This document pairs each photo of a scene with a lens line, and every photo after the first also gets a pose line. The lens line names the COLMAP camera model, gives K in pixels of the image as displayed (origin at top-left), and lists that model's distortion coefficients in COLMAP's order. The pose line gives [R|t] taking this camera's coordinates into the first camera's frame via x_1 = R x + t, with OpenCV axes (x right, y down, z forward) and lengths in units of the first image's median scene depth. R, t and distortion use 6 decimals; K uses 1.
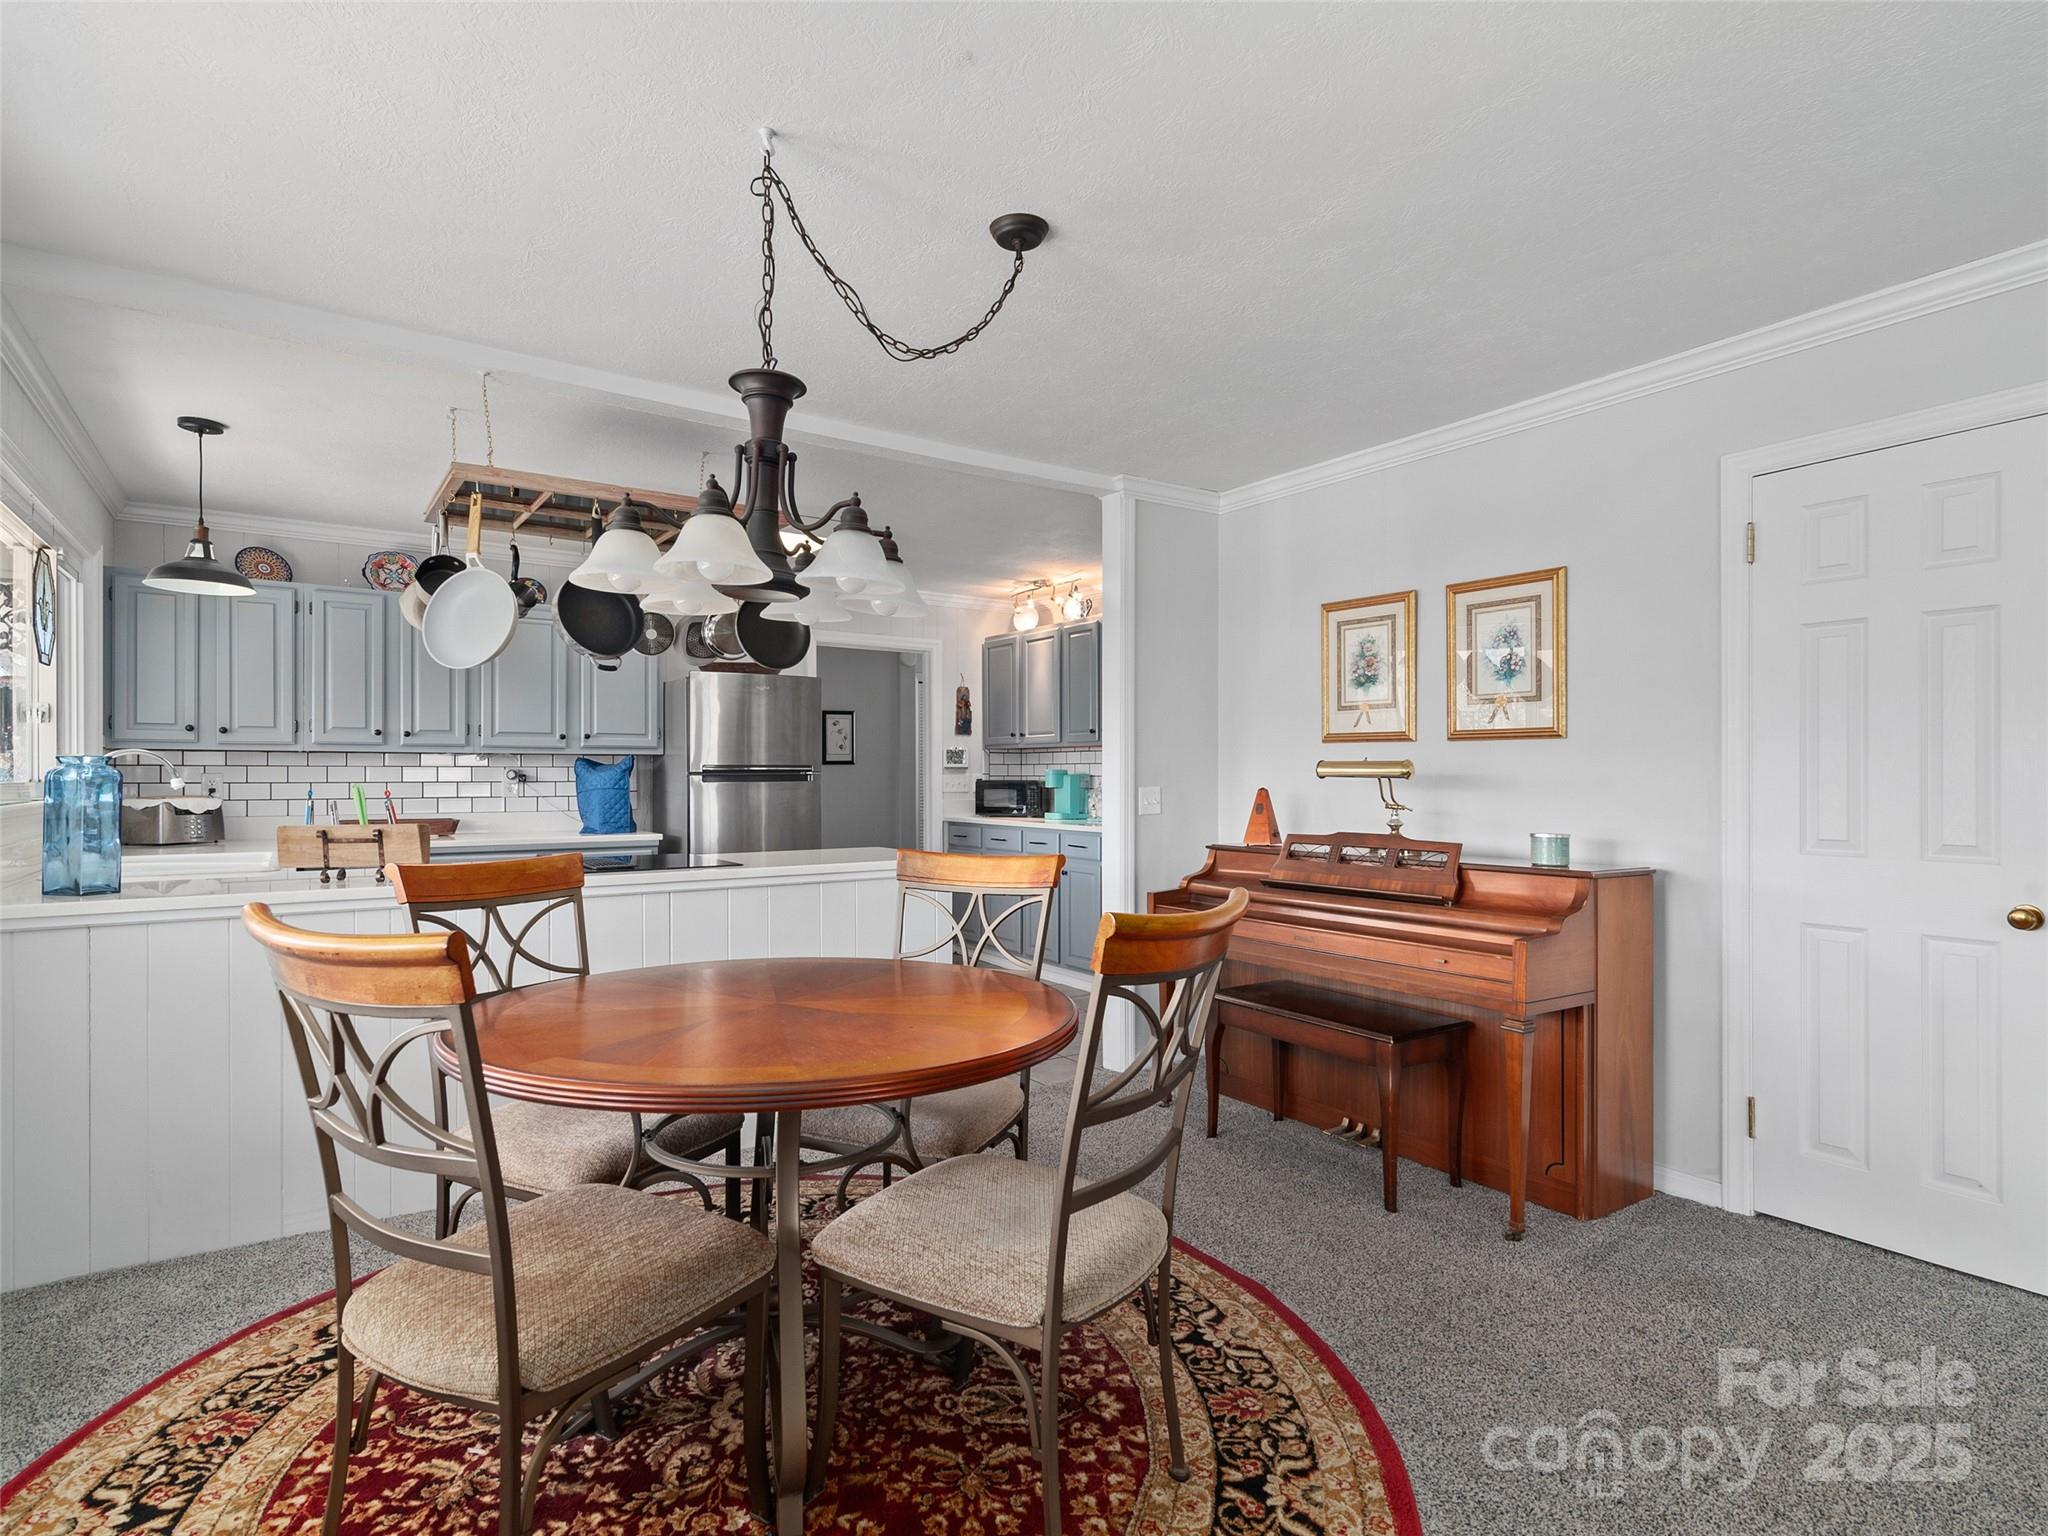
lens RADIAL K [[1057.6, 0, 1021.5], [0, 1057.6, 772.1], [0, 0, 1]] dist [0.007469, 0.000173]
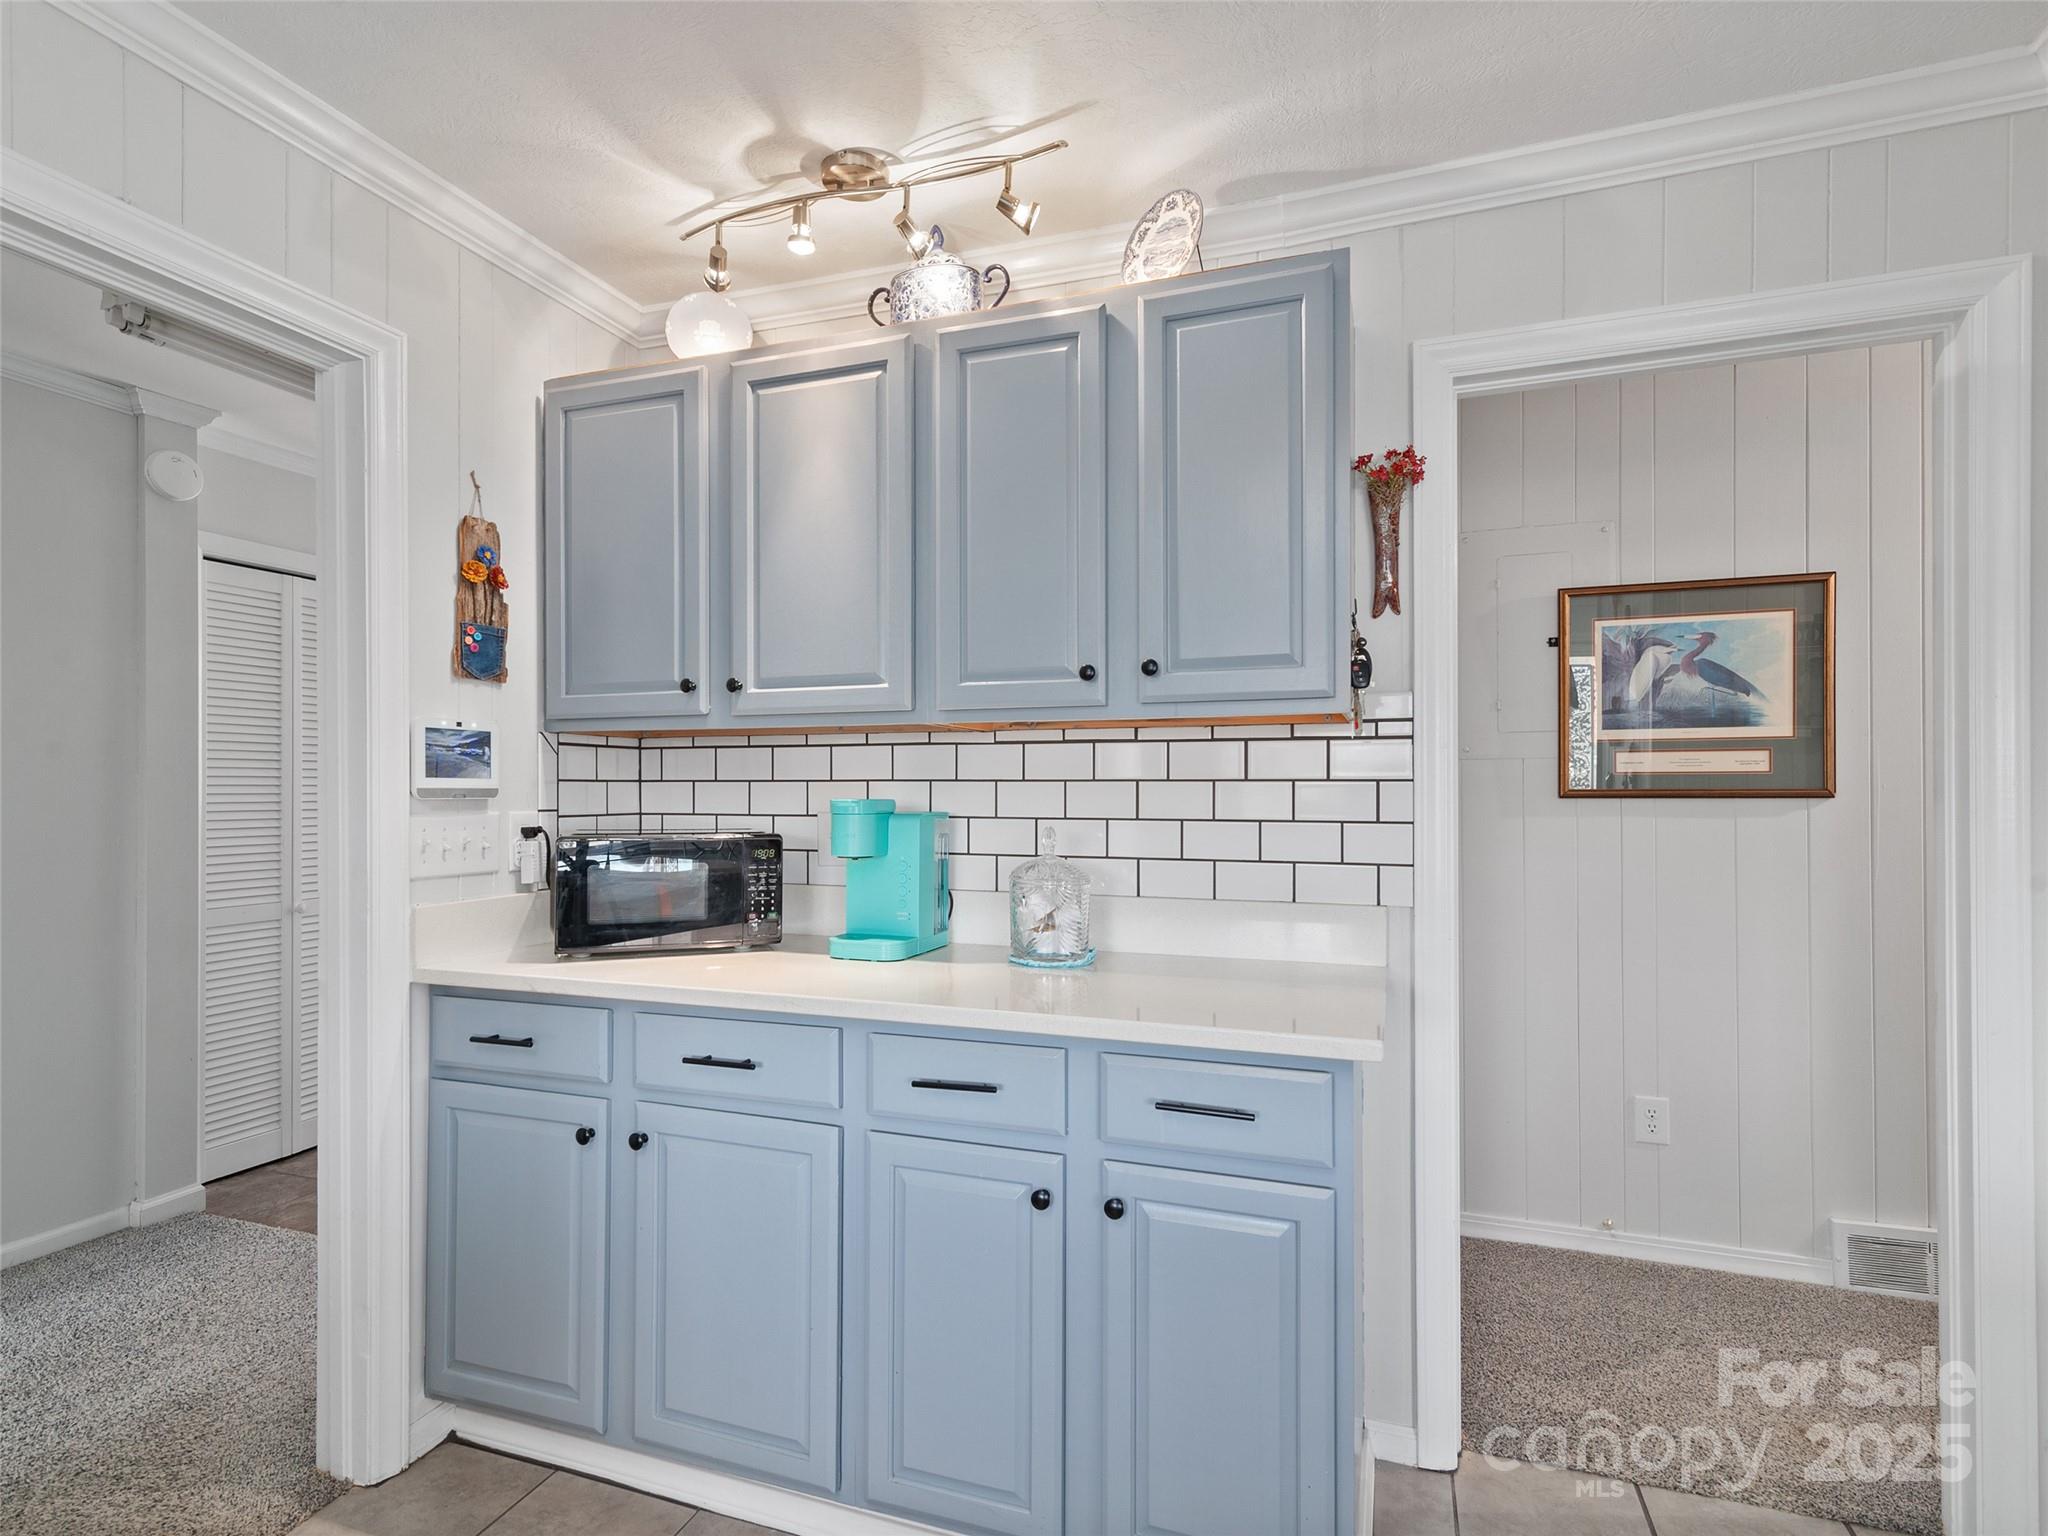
lens RADIAL K [[1057.6, 0, 1023.6], [0, 1057.6, 768.3], [0, 0, 1]] dist [0.007469, 0.000173]
pose [[0.817281, 0.004506, 0.576222, -0.101672], [0.001423, 0.999951, -0.009838, -0.007767], [-0.576238, 0.008860, 0.817234, 0.672934]]
